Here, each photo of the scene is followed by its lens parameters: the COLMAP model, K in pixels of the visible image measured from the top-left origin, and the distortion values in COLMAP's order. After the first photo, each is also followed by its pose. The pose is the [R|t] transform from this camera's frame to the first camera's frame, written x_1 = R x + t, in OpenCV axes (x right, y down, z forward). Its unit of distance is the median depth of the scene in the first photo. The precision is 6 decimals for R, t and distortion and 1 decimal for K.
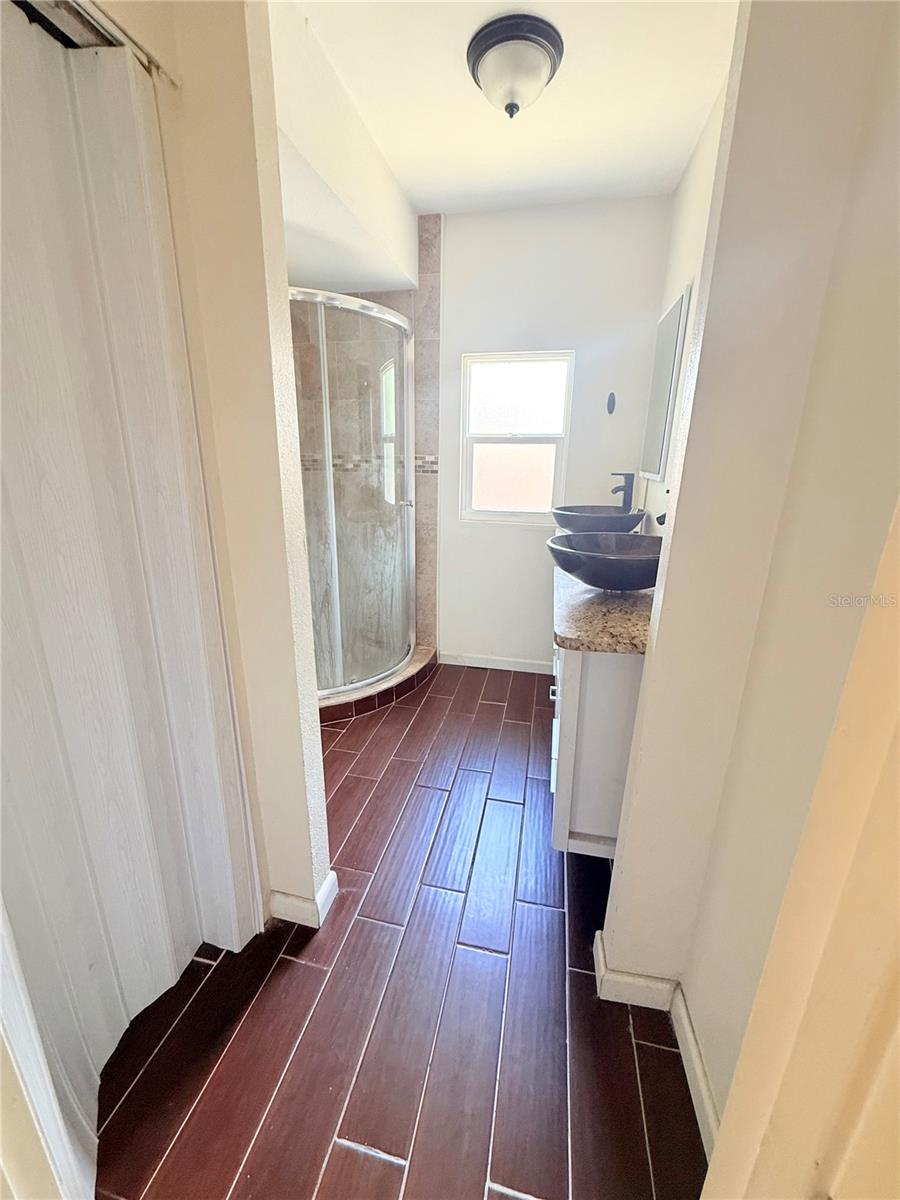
lens RADIAL K [[481.2, 0, 450.4], [0, 481.2, 598.3], [0, 0, 1]] dist [0.000424, 0.000656]
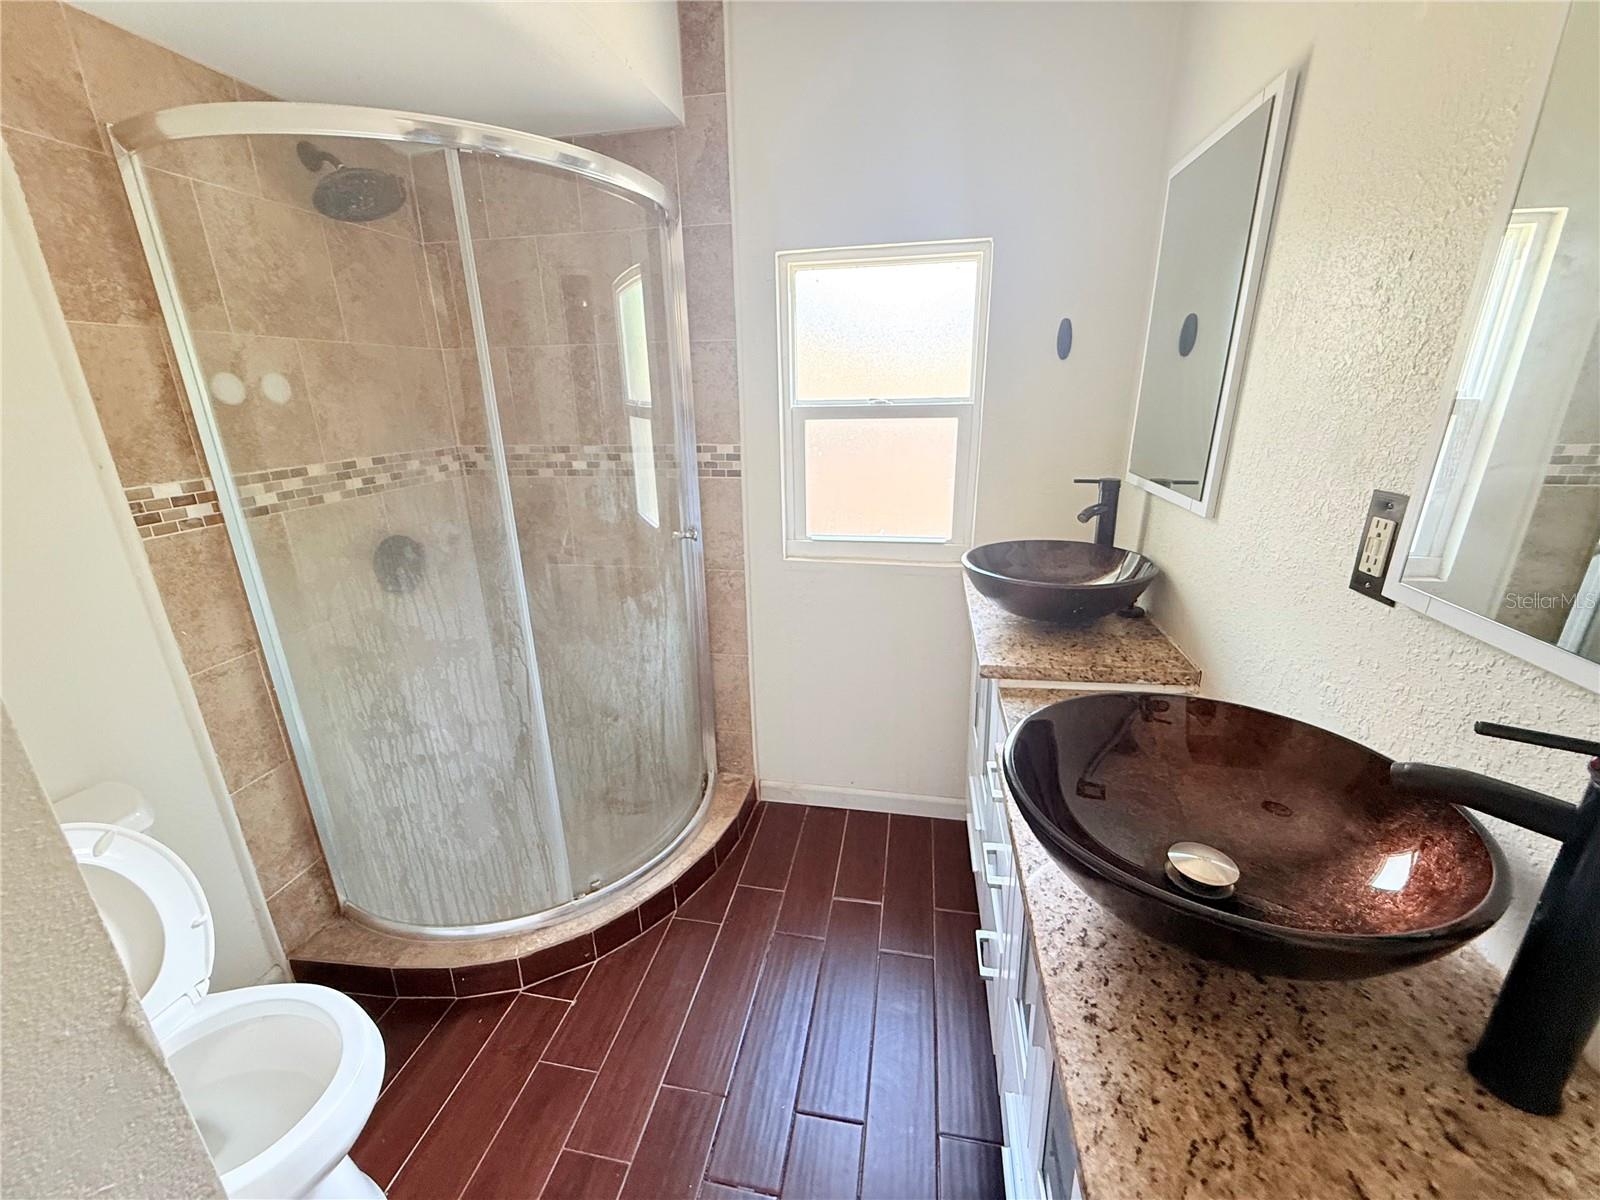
lens RADIAL K [[641.6, 0, 800.0], [0, 641.6, 600.0], [0, 0, 1]] dist [0.000424, 0.000656]
pose [[0.999074, -0.039203, 0.017702, 0.023312], [0.038687, 0.998841, 0.028643, -0.146166], [-0.018804, -0.027931, 0.999433, 0.287634]]
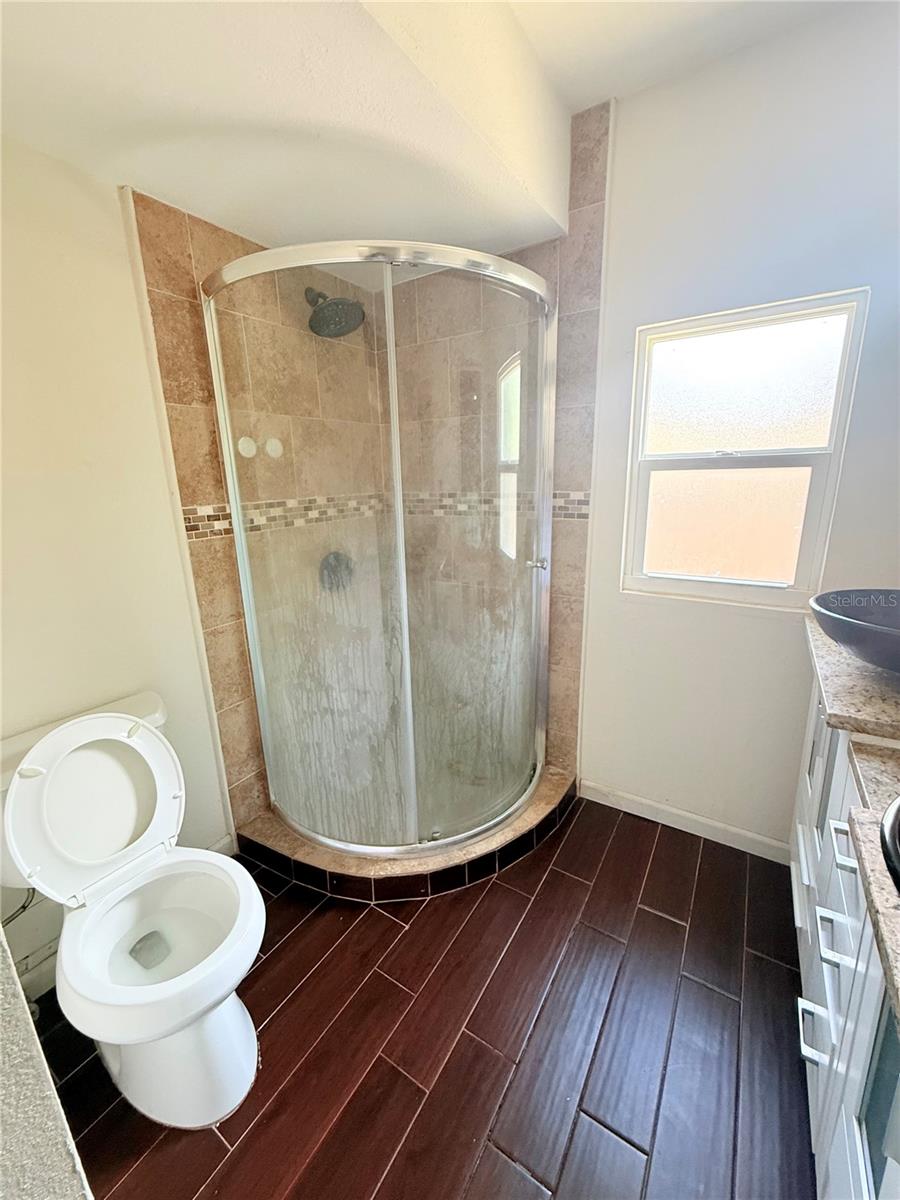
lens RADIAL K [[481.2, 0, 450.4], [0, 481.2, 598.3], [0, 0, 1]] dist [0.000424, 0.000656]
pose [[0.938112, 0.049446, -0.342784, 0.028433], [-0.060433, 0.997942, -0.021439, -0.135194], [0.341019, 0.040827, 0.939169, 0.355288]]
